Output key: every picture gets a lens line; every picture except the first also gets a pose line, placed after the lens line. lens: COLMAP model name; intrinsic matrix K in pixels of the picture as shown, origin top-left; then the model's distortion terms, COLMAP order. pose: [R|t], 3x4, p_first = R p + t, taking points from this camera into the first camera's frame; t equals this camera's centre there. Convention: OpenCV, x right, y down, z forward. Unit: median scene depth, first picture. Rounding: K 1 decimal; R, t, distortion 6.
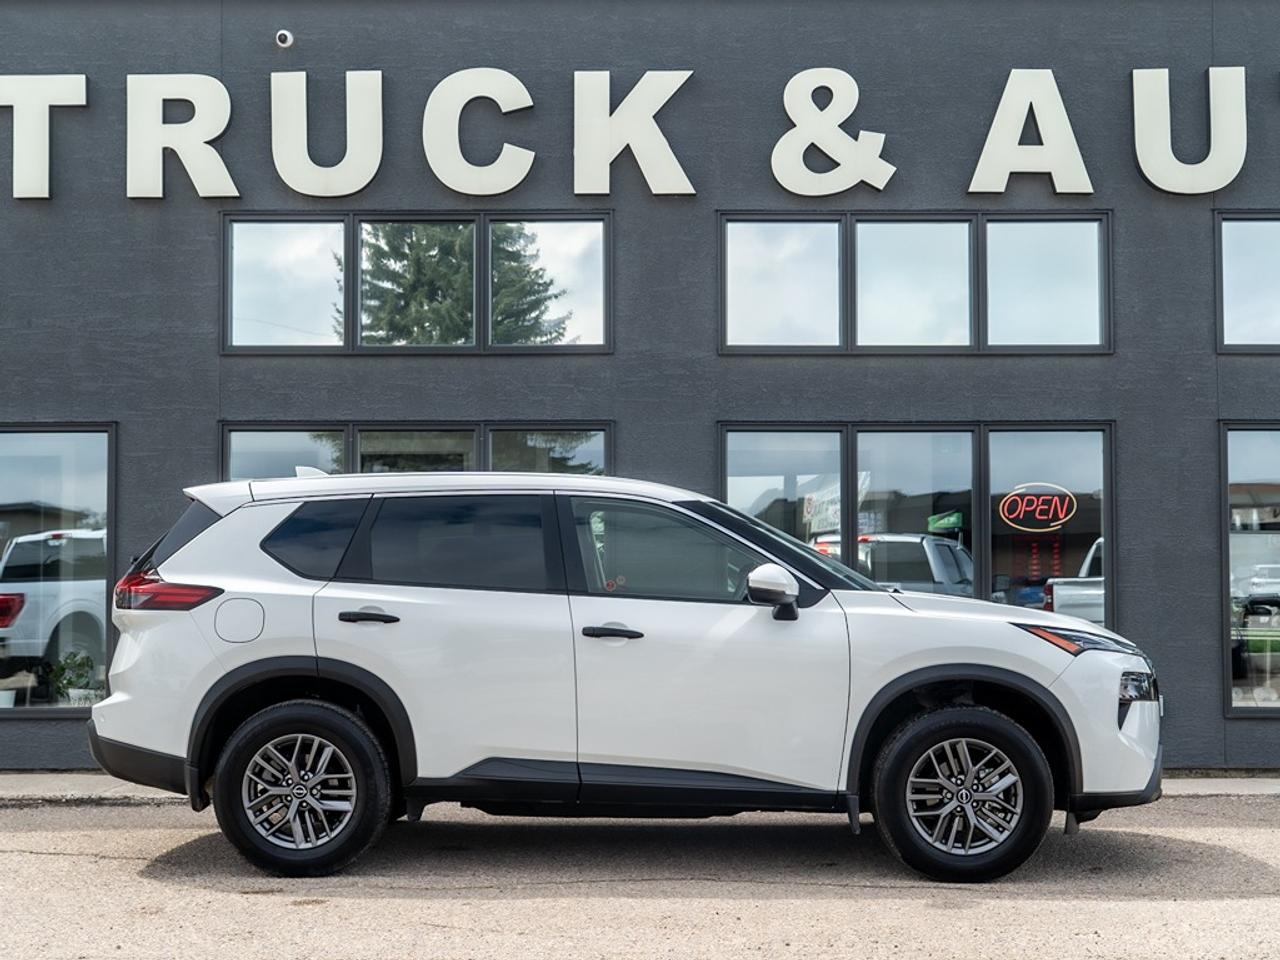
lens RADIAL K [[1532.1, 0, 640.3], [0, 1532.1, 493.1], [0, 0, 1]] dist [0.035398, 0.000000]
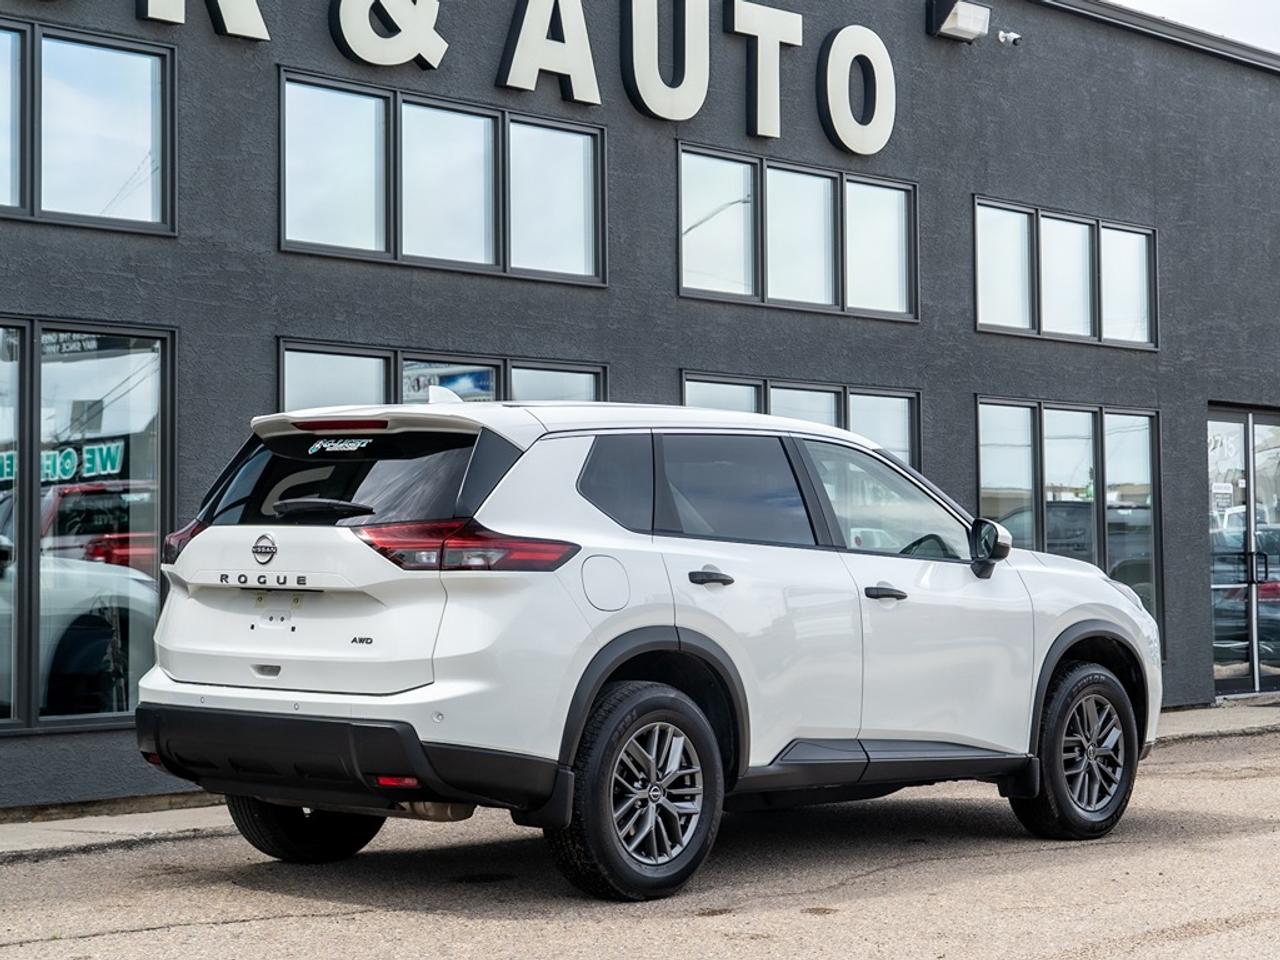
lens RADIAL K [[1977.0, 0, 640.1], [0, 1977.0, 472.3], [0, 0, 1]] dist [0.037926, 0.000000]
pose [[0.781692, 0.024227, 0.623194, -0.446110], [-0.036249, 0.999321, 0.006619, 0.009316], [-0.622611, -0.027764, 0.782039, 0.097230]]
